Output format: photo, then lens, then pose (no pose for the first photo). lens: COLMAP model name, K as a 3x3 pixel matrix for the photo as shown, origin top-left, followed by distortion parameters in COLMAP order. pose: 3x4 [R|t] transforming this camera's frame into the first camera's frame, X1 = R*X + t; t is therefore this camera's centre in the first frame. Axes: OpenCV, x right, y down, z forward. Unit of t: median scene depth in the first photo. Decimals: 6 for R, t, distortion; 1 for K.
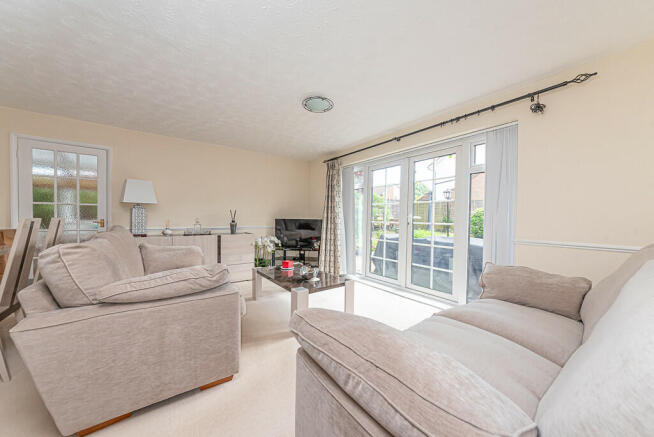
lens RADIAL K [[233.6, 0, 326.5], [0, 233.6, 218.7], [0, 0, 1]] dist [0.001676, -0.000084]
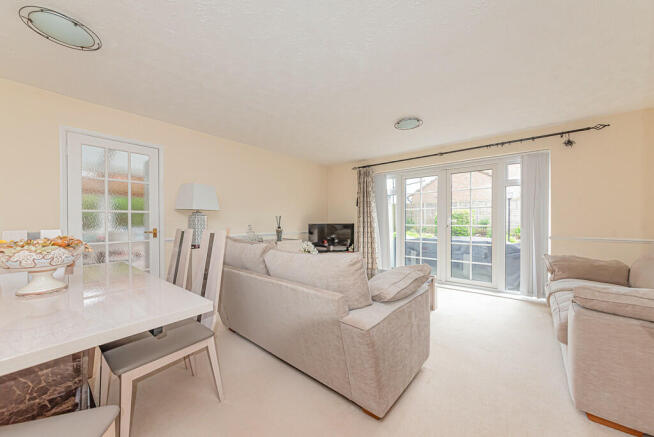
lens RADIAL K [[233.6, 0, 358.4], [0, 233.6, 218.5], [0, 0, 1]] dist [0.001676, -0.000084]
pose [[0.968158, -0.012062, 0.250048, -0.376211], [0.015372, 0.999818, -0.011286, -0.011239], [-0.249867, 0.014770, 0.968168, -0.023666]]
